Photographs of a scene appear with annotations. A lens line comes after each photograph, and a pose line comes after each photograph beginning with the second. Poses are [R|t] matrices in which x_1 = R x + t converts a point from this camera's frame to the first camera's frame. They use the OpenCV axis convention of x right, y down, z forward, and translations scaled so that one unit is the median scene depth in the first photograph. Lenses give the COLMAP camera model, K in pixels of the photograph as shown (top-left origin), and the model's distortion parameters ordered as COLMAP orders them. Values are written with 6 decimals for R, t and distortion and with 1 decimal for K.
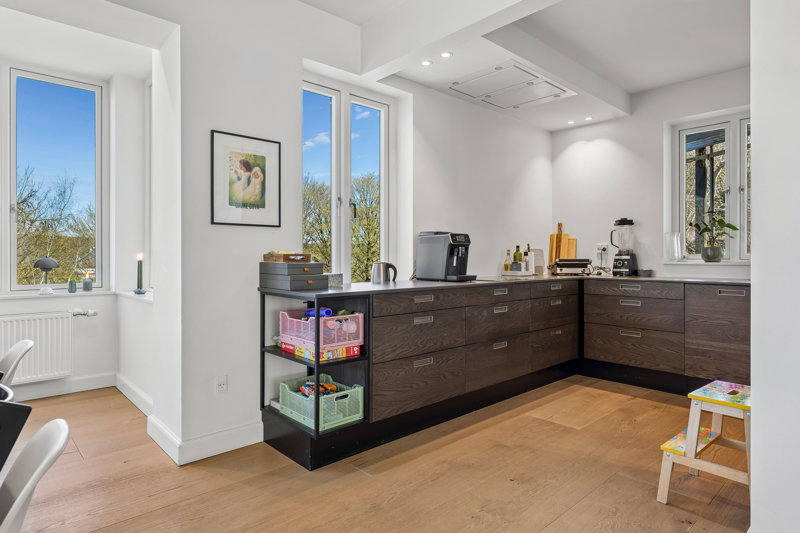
lens RADIAL K [[469.8, 0, 396.3], [0, 469.8, 259.2], [0, 0, 1]] dist [0.002139, 0.000476]
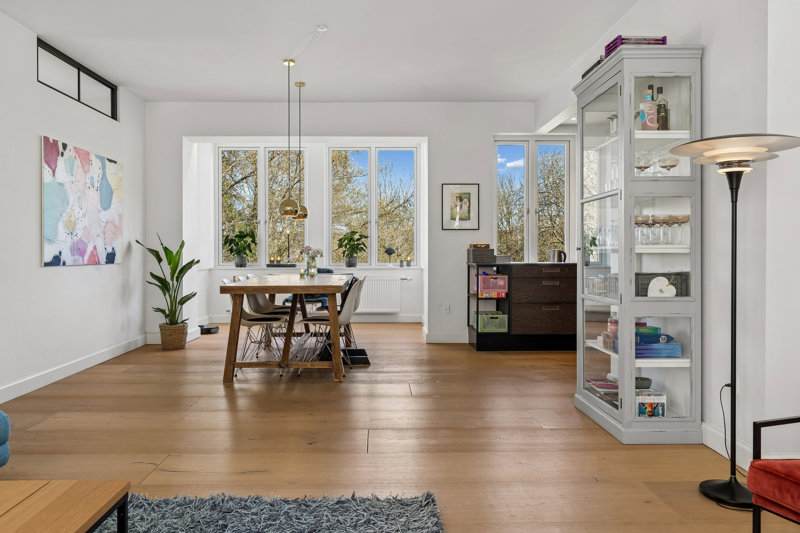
lens RADIAL K [[602.1, 0, 398.3], [0, 602.1, 261.7], [0, 0, 1]] dist [-0.002699, -0.001290]
pose [[0.764969, 0.010015, -0.643989, 1.059363], [-0.001534, 0.999905, 0.013727, 0.025566], [0.644065, -0.009513, 0.764911, -1.036559]]
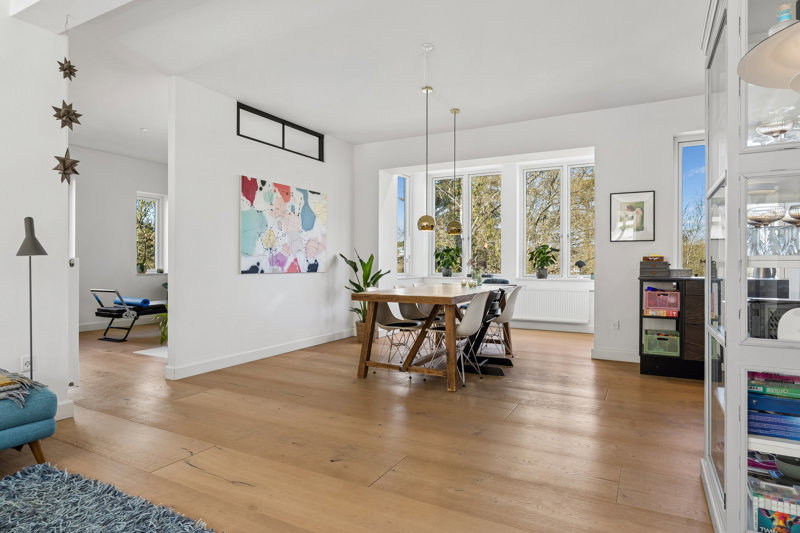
lens RADIAL K [[466.9, 0, 400.0], [0, 466.9, 266.5], [0, 0, 1]] dist [0.000914, 0.000639]
pose [[0.339879, 0.007311, -0.940441, 1.049755], [-0.007948, 0.999956, 0.004901, 0.023244], [0.940436, 0.005809, 0.339922, -0.441703]]
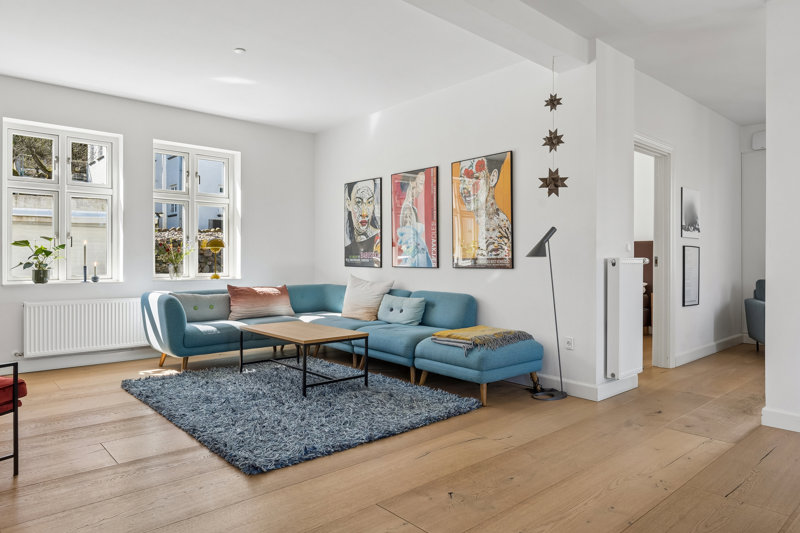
lens RADIAL K [[517.7, 0, 400.0], [0, 517.7, 266.5], [0, 0, 1]] dist [0.000247, 0.001416]
pose [[-0.999955, -0.003574, 0.008761, 0.256661], [-0.003424, 0.999849, 0.017065, 0.015606], [-0.008821, 0.017034, -0.999816, 0.566652]]
